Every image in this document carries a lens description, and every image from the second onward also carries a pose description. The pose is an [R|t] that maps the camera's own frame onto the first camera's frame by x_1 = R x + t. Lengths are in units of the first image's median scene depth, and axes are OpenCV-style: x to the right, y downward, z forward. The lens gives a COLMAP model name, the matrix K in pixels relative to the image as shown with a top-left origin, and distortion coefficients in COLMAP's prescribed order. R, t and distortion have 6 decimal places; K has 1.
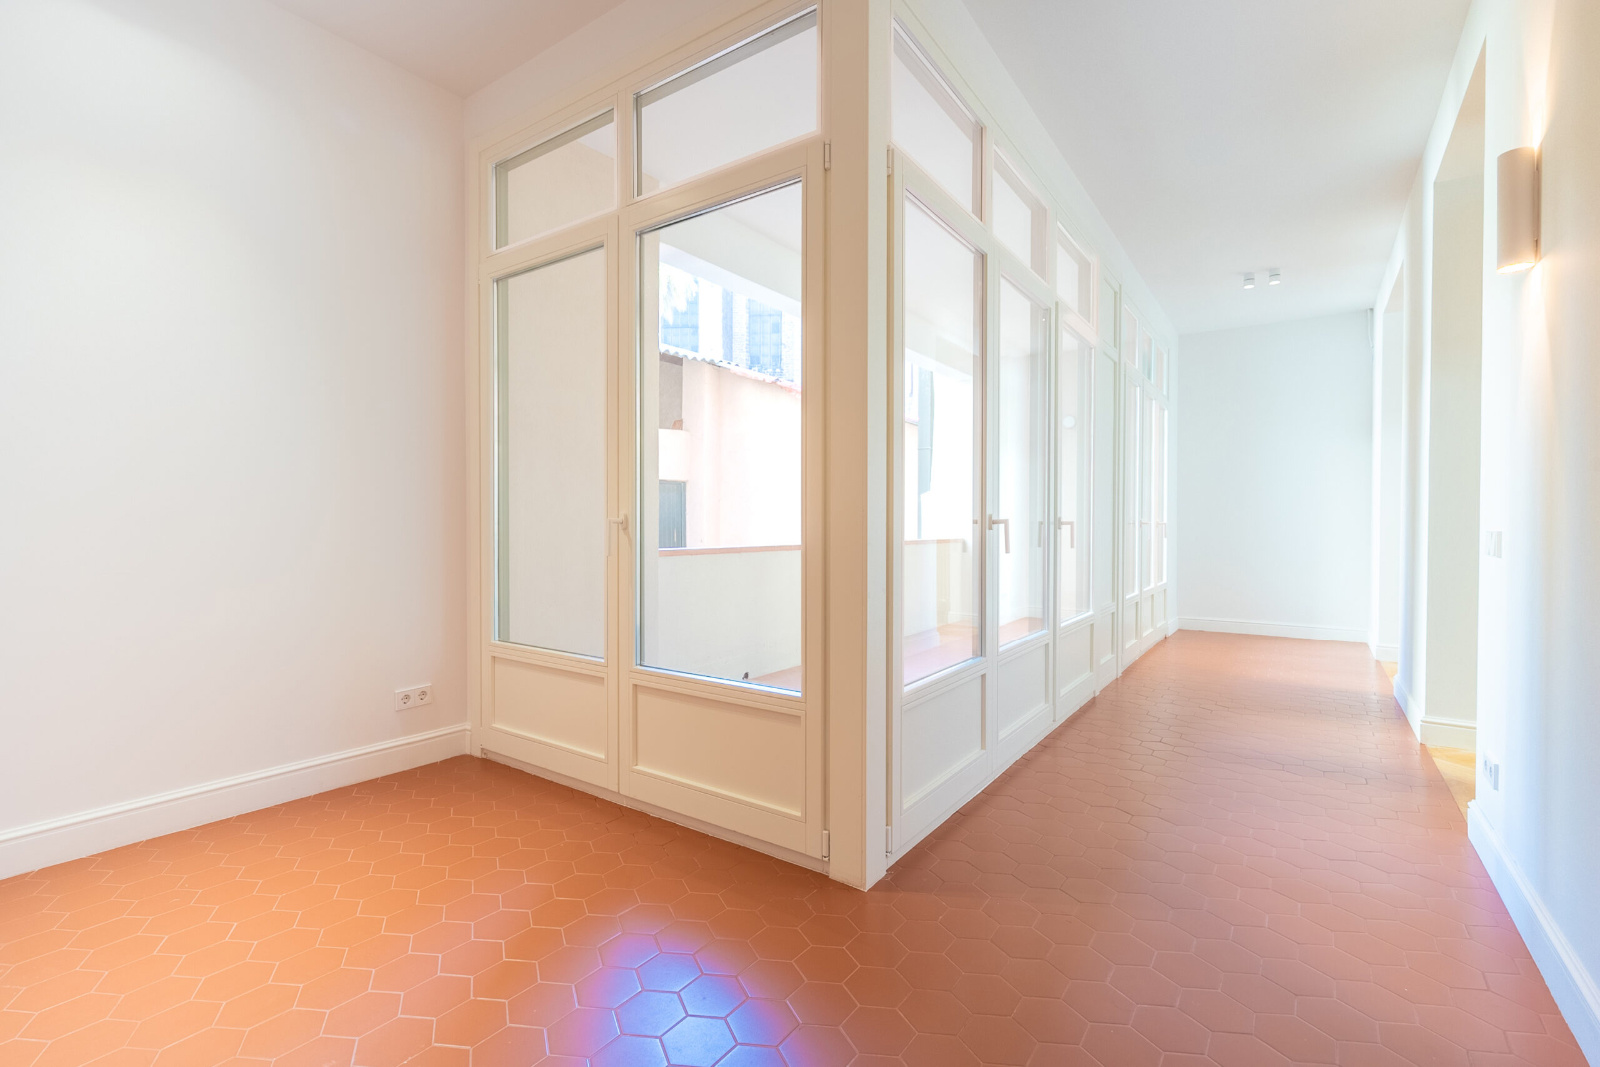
lens RADIAL K [[716.6, 0, 782.2], [0, 716.6, 533.7], [0, 0, 1]] dist [0.002031, 0.000421]
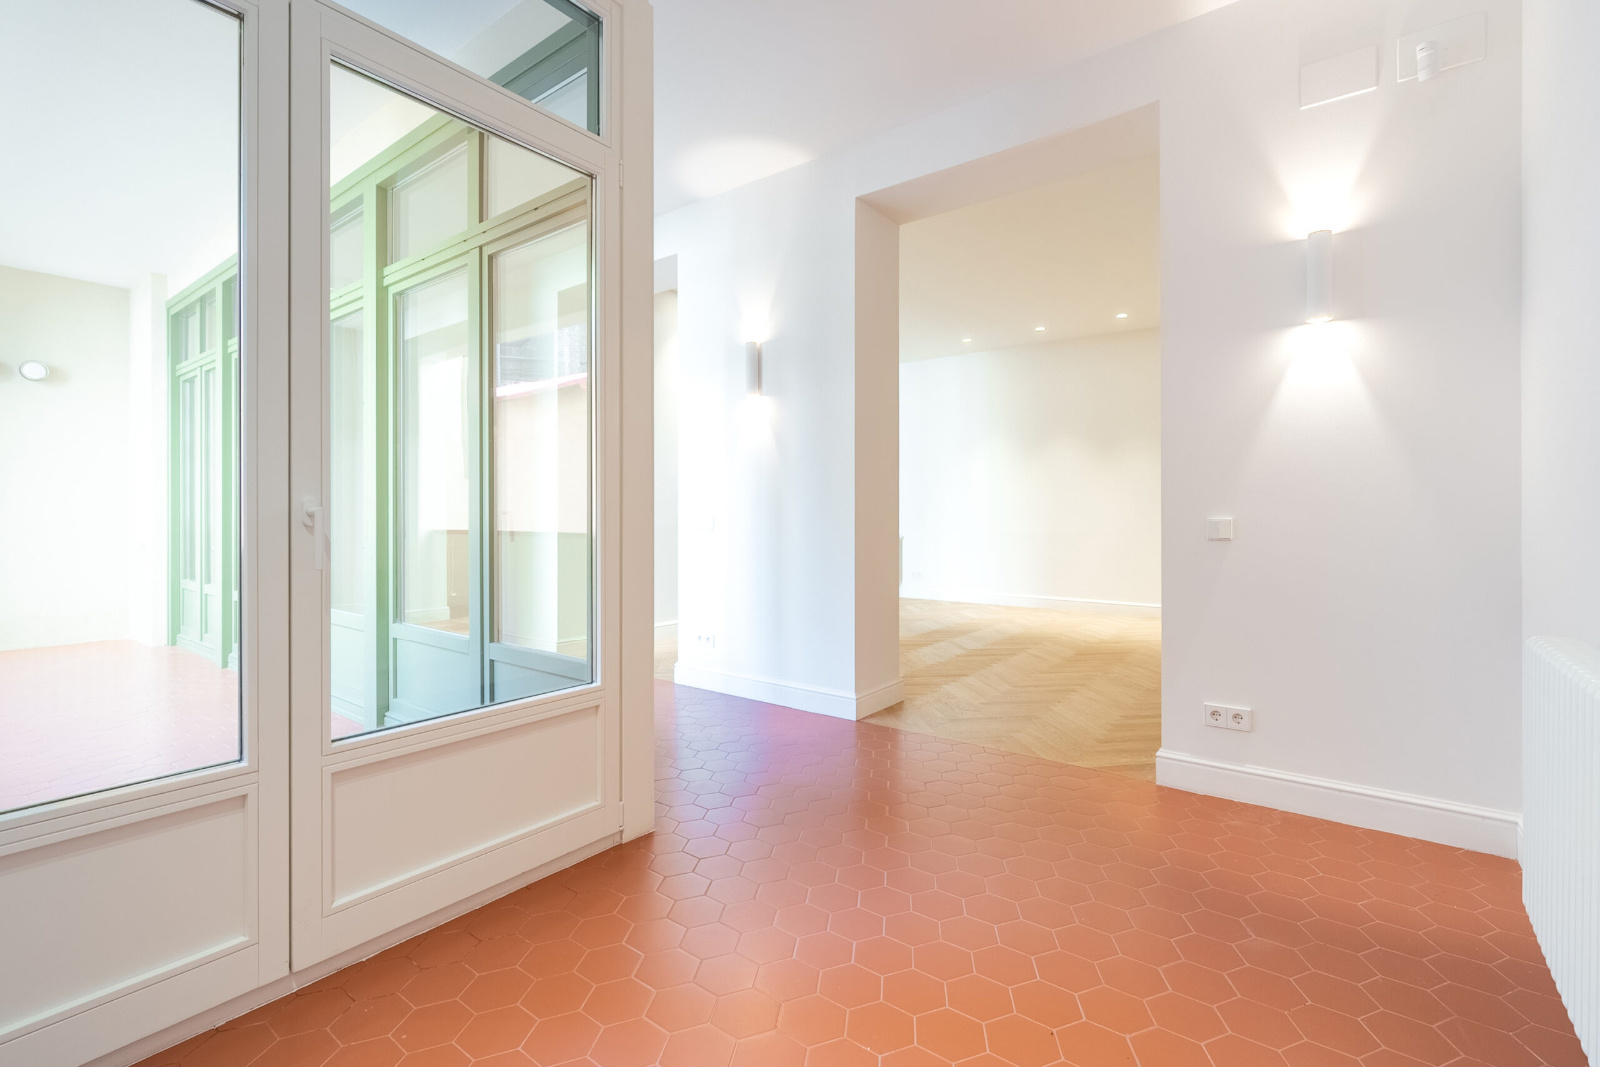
lens RADIAL K [[710.7, 0, 795.7], [0, 710.7, 515.9], [0, 0, 1]] dist [-0.000259, -0.000337]
pose [[0.017821, -0.003258, 0.999836, -0.817809], [0.006799, 0.999972, 0.003137, -0.013948], [-0.999818, 0.006742, 0.017843, 0.583379]]
